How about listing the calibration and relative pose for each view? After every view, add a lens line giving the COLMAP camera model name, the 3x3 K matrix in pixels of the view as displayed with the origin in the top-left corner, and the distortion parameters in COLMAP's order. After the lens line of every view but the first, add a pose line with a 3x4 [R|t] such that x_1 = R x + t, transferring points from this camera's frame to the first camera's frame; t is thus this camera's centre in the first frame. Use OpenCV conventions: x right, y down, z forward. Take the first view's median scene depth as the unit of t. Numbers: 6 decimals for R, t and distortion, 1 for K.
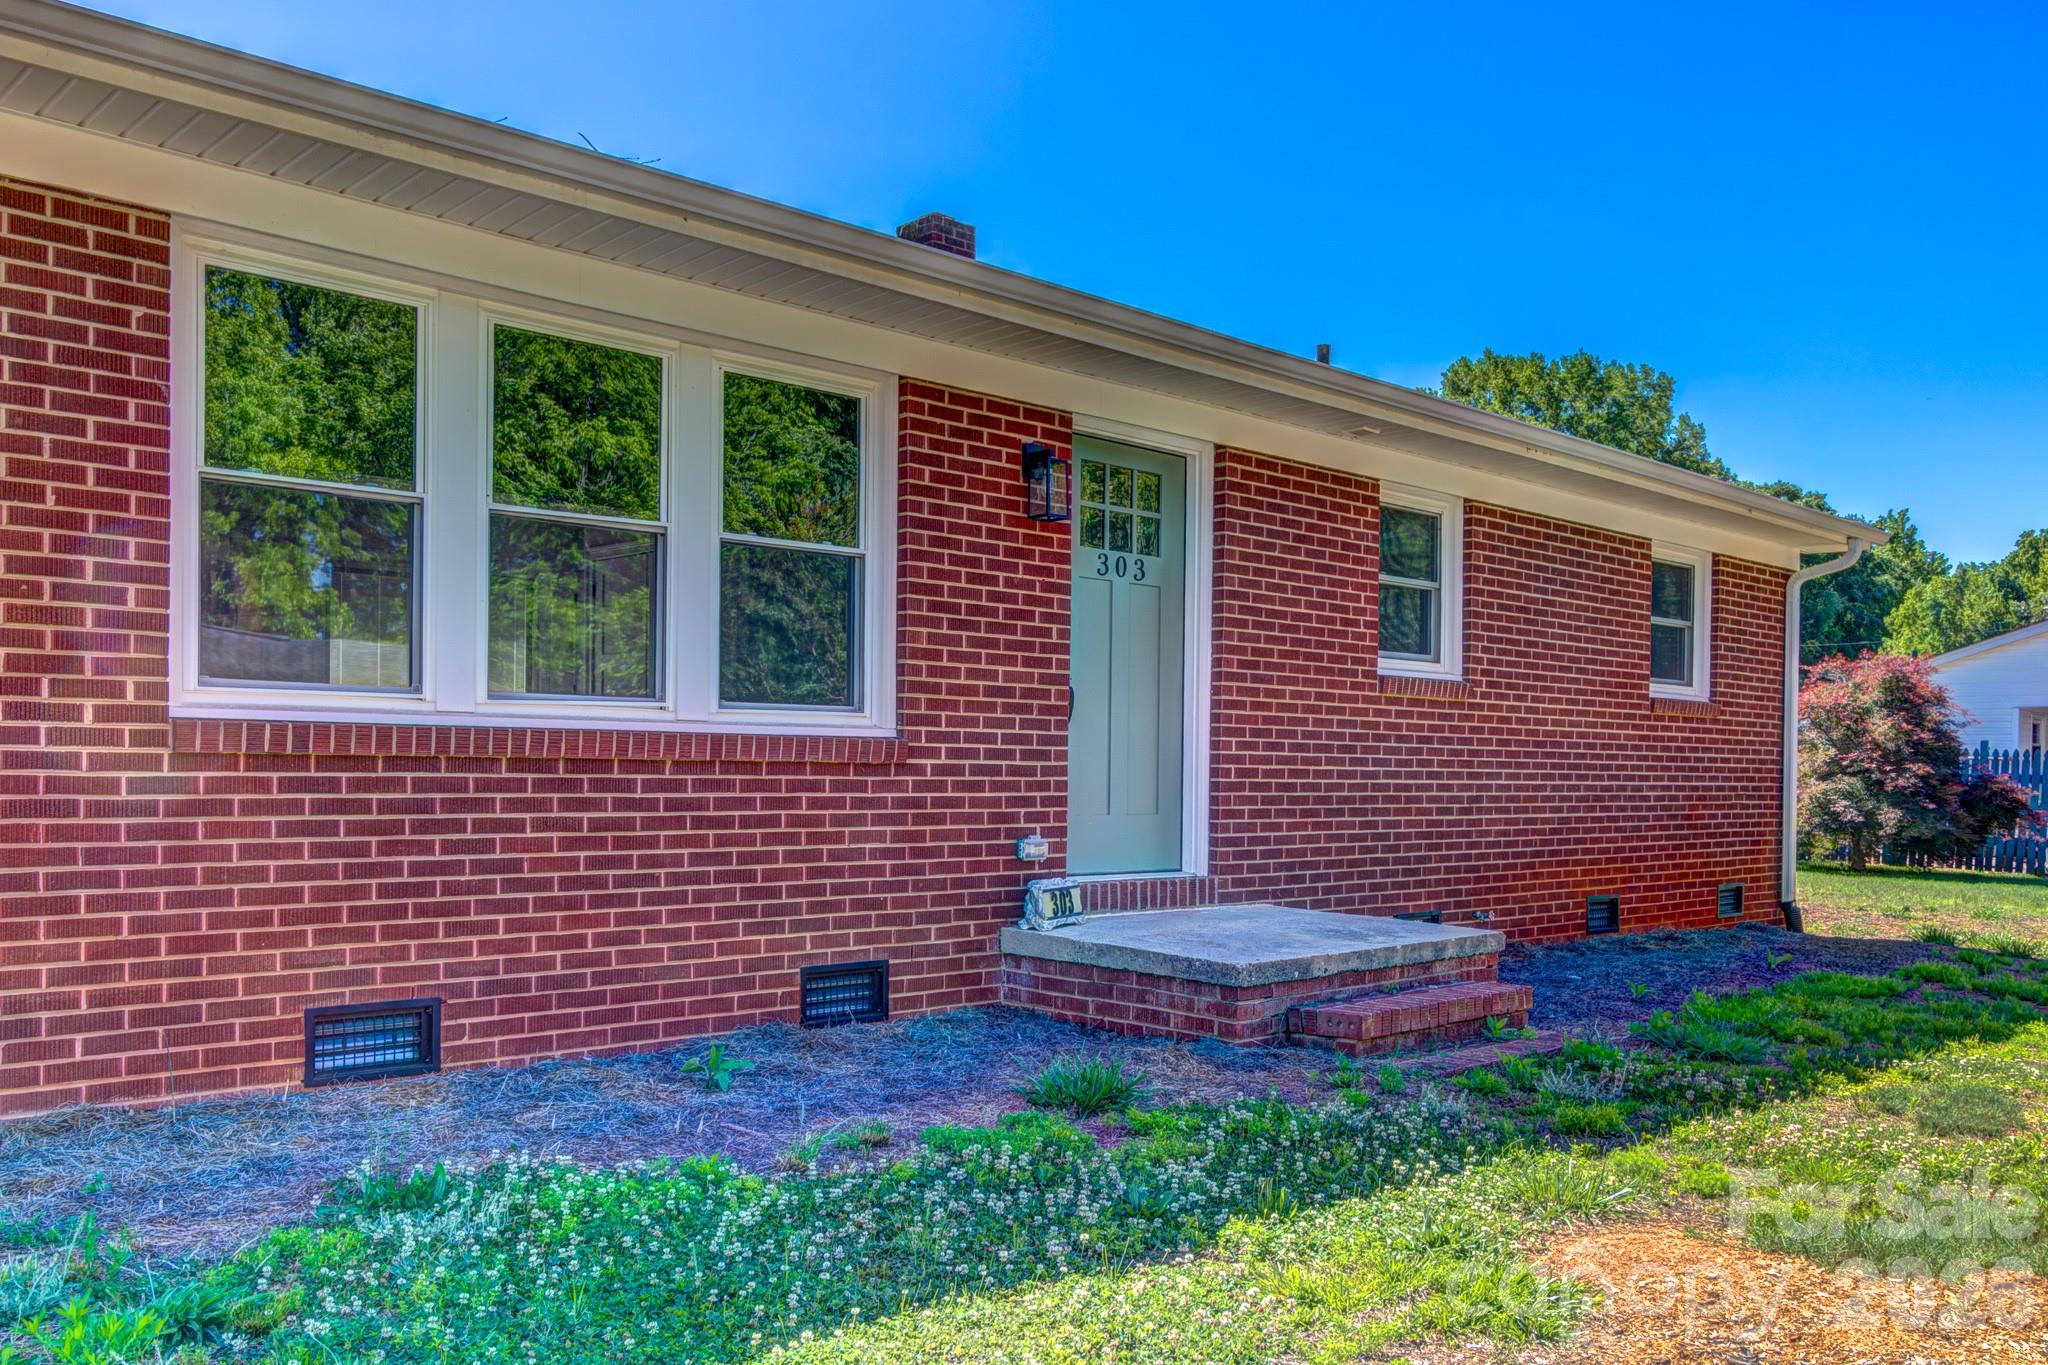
lens RADIAL K [[1708.3, 0, 1022.0], [0, 1708.3, 817.0], [0, 0, 1]] dist [0.007586, -0.008575]
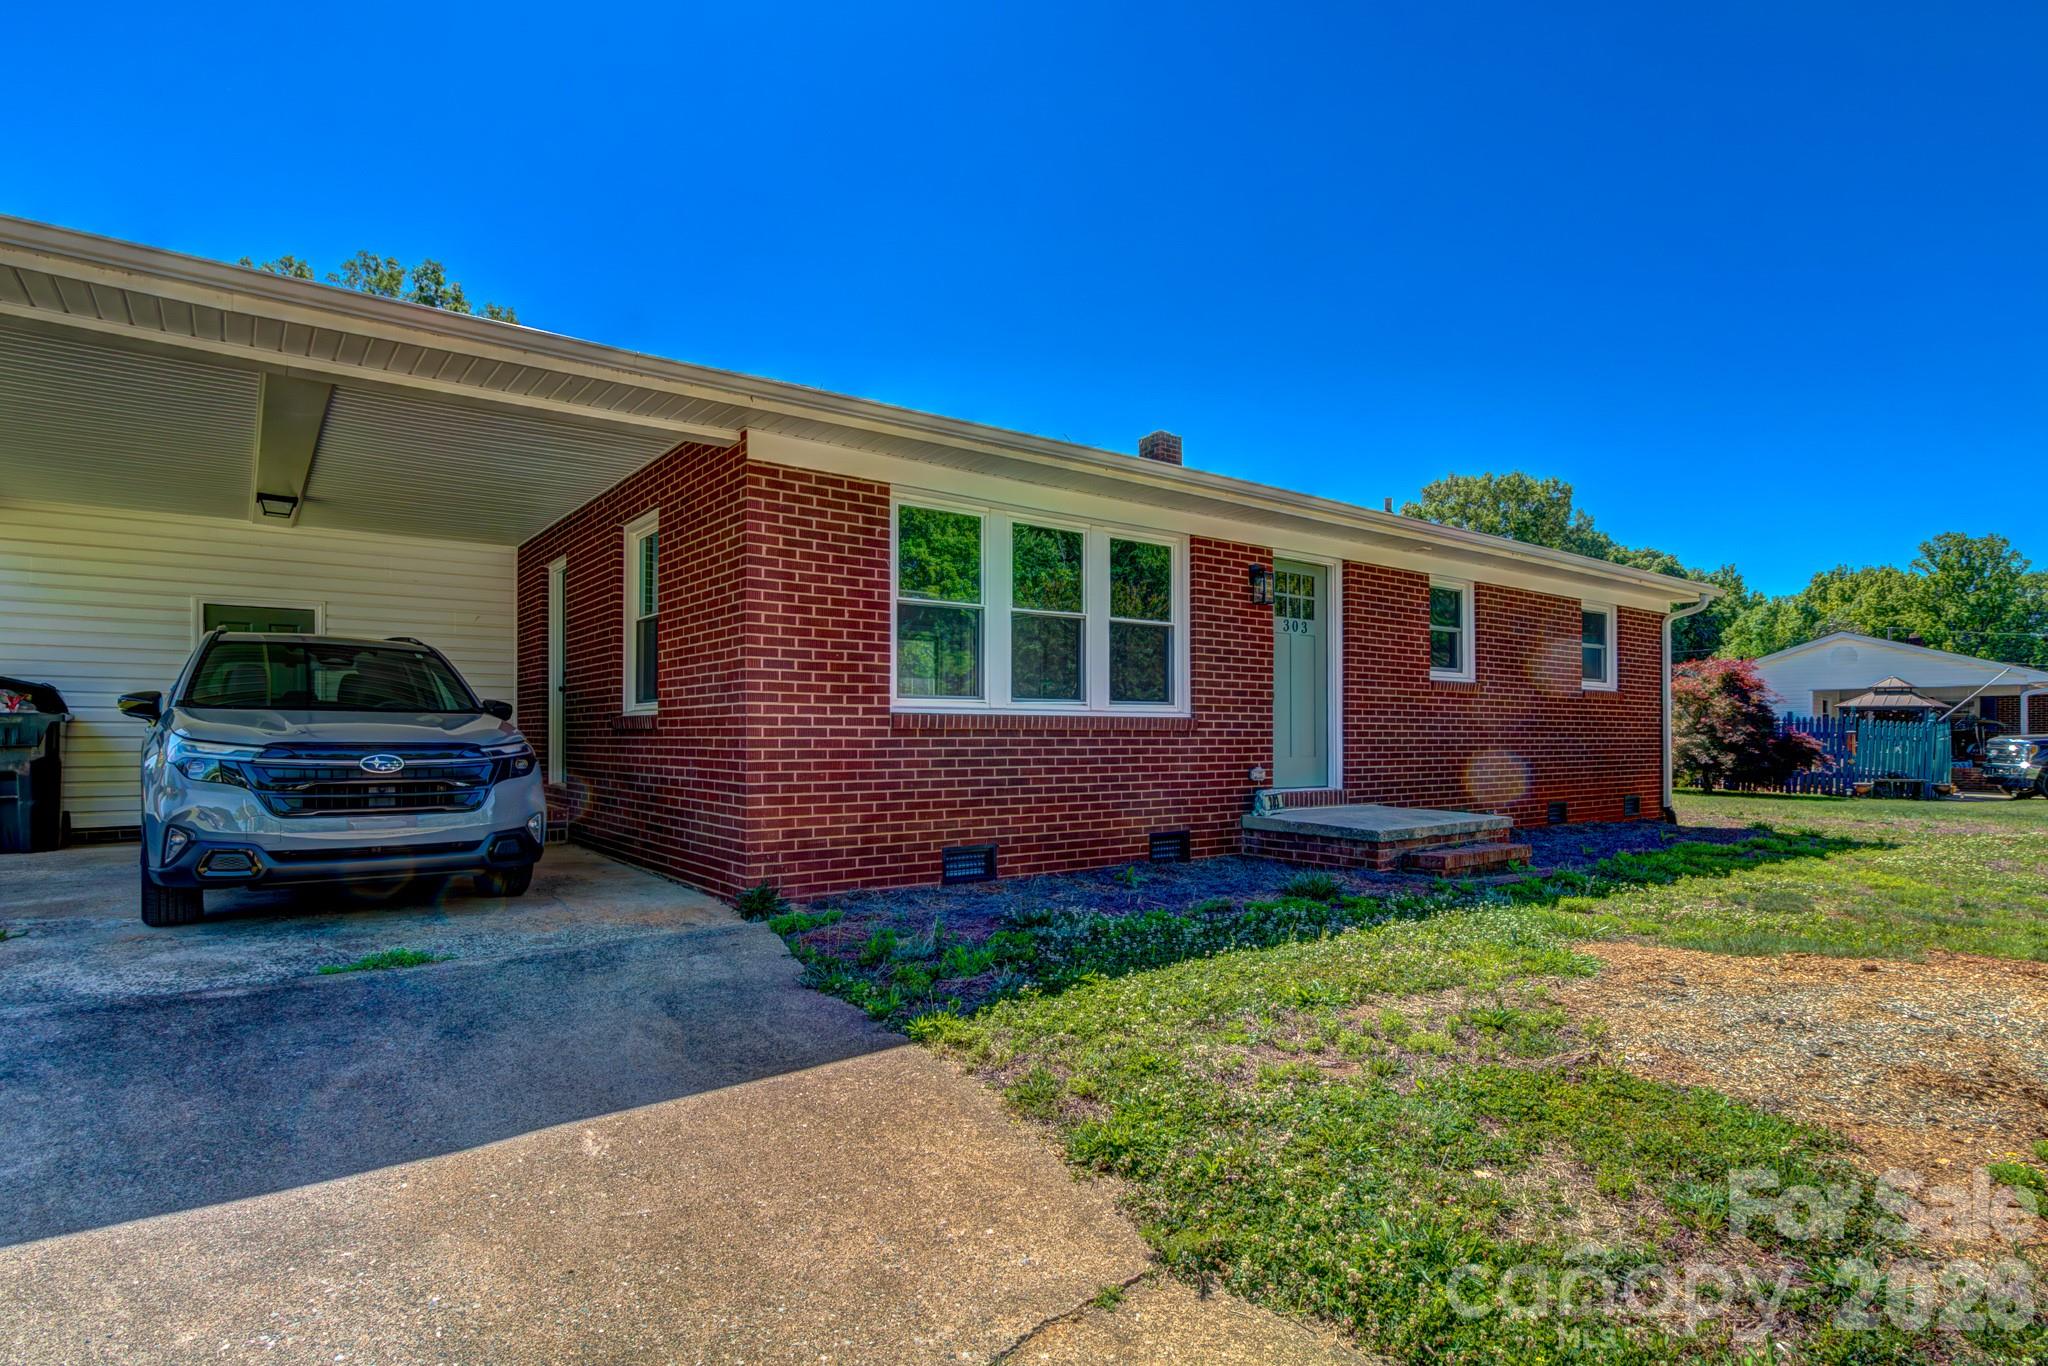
lens RADIAL K [[1053.5, 0, 1022.5], [0, 1053.5, 748.5], [0, 0, 1]] dist [0.002724, -0.000198]
pose [[0.993007, -0.011469, -0.117500, -0.119741], [0.009163, 0.999755, -0.020145, 0.011366], [0.117702, 0.018928, 0.992869, -0.218704]]
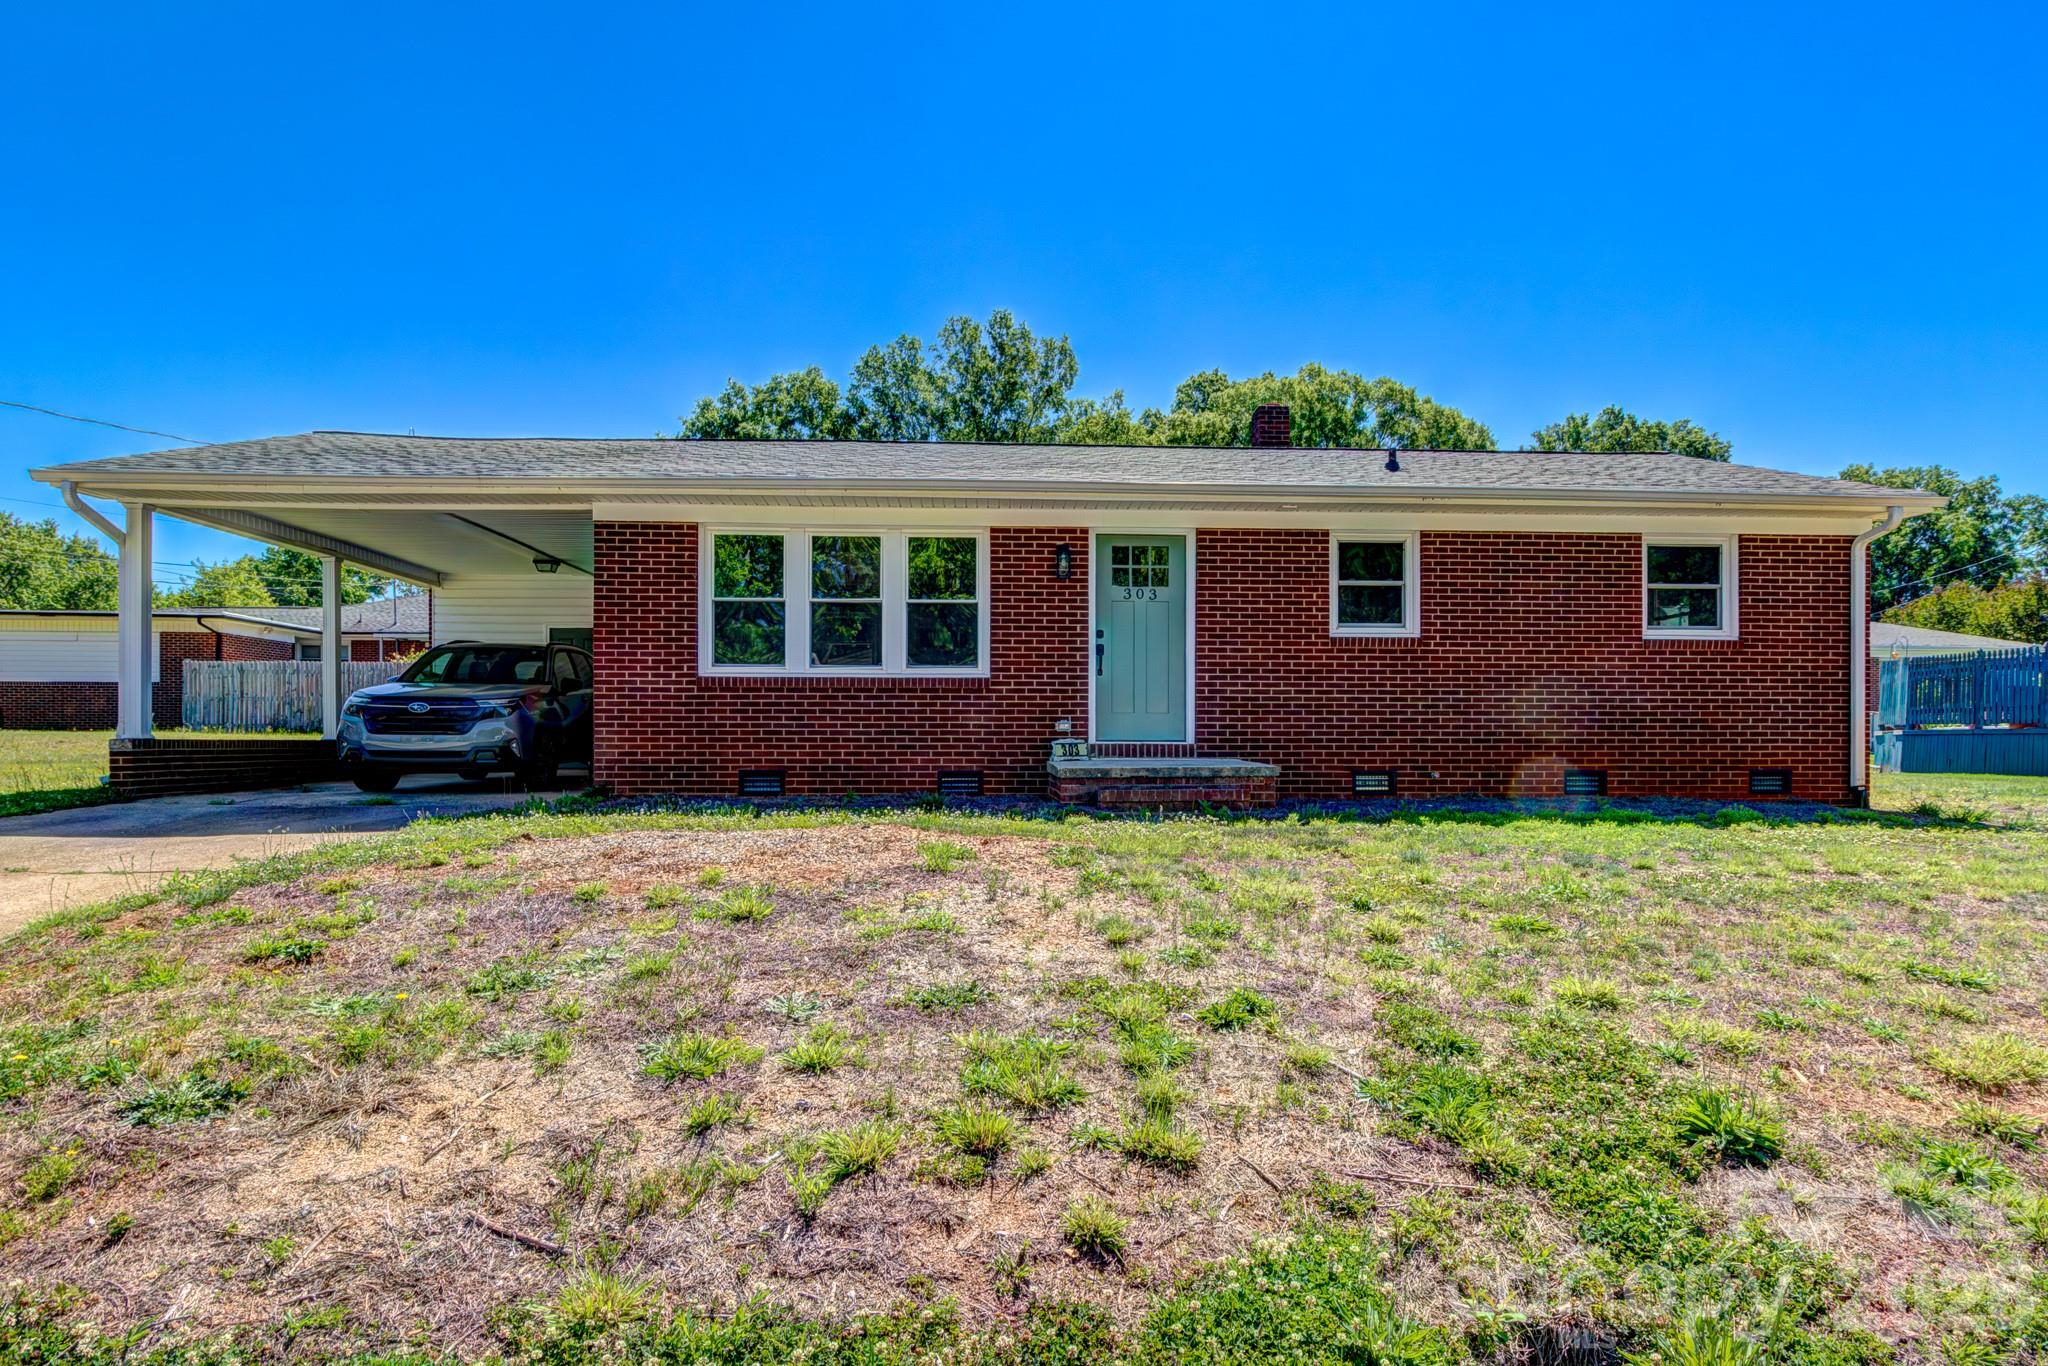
lens RADIAL K [[1141.0, 0, 1029.6], [0, 1141.0, 751.7], [0, 0, 1]] dist [0.002065, 0.001148]
pose [[0.756128, -0.006843, -0.654388, 0.970251], [-0.010201, 0.999701, -0.022241, 0.087894], [0.654345, 0.023493, 0.755832, -0.153764]]
